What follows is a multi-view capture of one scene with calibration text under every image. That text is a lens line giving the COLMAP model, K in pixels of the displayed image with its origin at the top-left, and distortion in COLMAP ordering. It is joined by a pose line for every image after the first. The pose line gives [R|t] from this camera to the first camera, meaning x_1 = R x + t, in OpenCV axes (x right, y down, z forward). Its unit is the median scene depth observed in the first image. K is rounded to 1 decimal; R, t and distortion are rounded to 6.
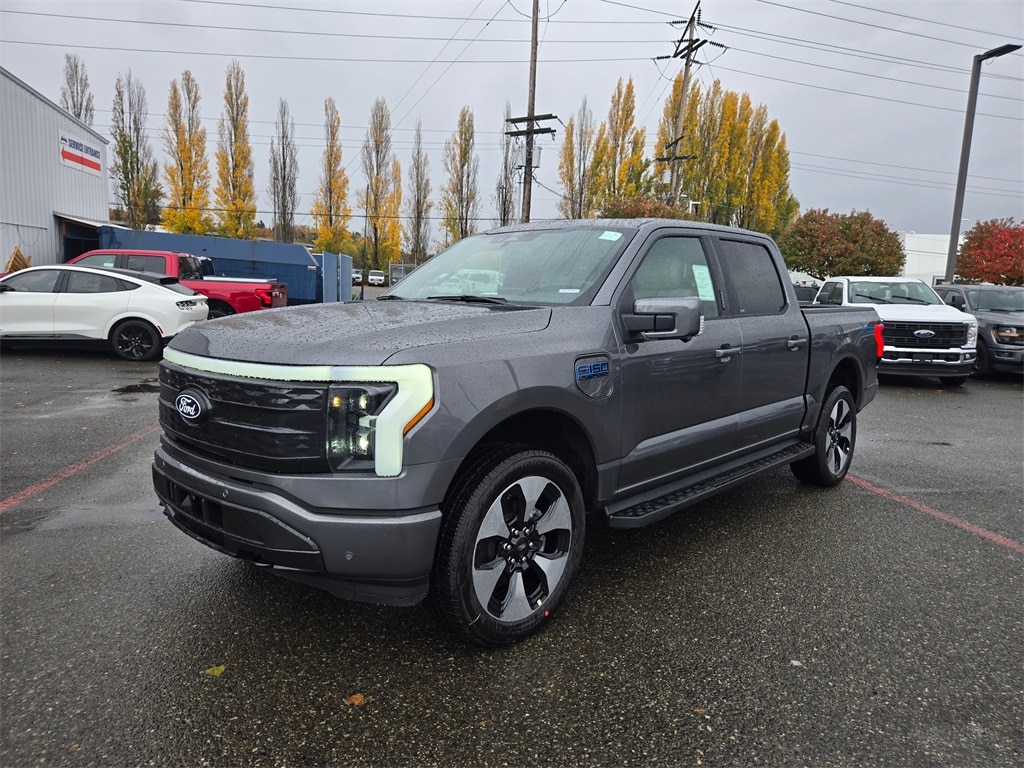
lens RADIAL K [[783.7, 0, 512.0], [0, 783.7, 384.0], [0, 0, 1]] dist [0.003511, 0.001393]
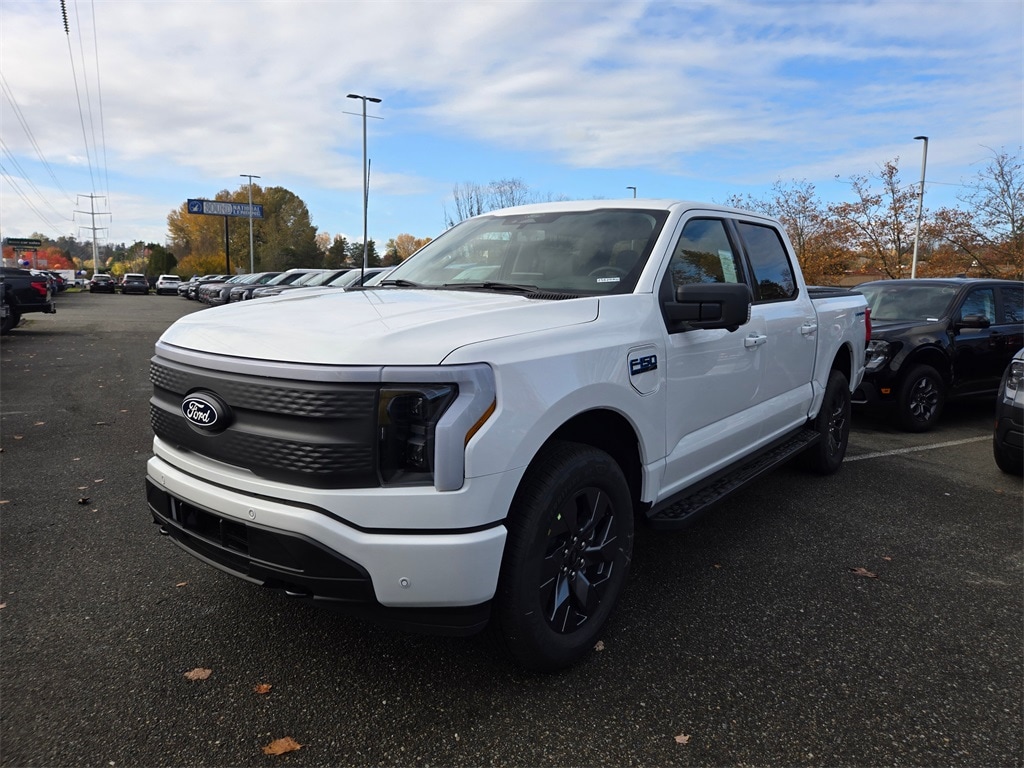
lens RADIAL K [[783.7, 0, 512.0], [0, 783.7, 384.0], [0, 0, 1]] dist [0.003511, 0.001393]
pose [[0.996477, -0.014177, 0.082665, -0.136047], [0.012328, 0.999663, 0.022840, -0.017685], [-0.082961, -0.021741, 0.996316, 0.105425]]
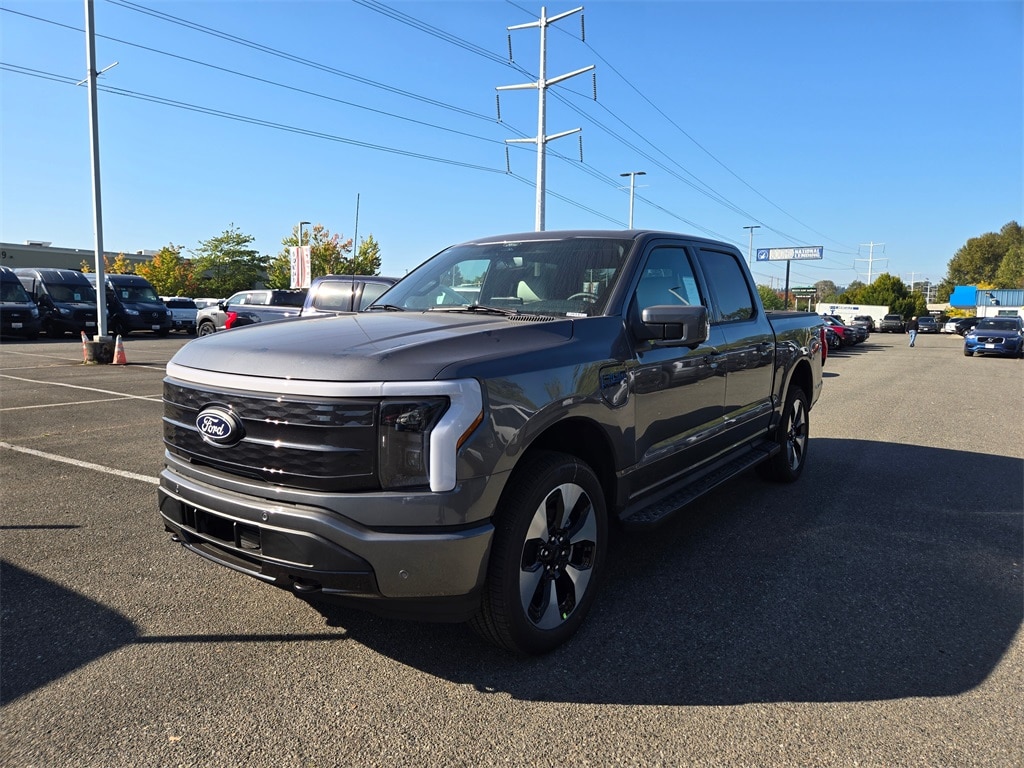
lens RADIAL K [[783.7, 0, 512.0], [0, 783.7, 384.0], [0, 0, 1]] dist [0.003511, 0.001393]
pose [[0.993003, -0.022798, 0.115869, -0.156701], [0.023457, 0.999715, -0.004326, -0.010042], [-0.115737, 0.007014, 0.993255, 0.006331]]
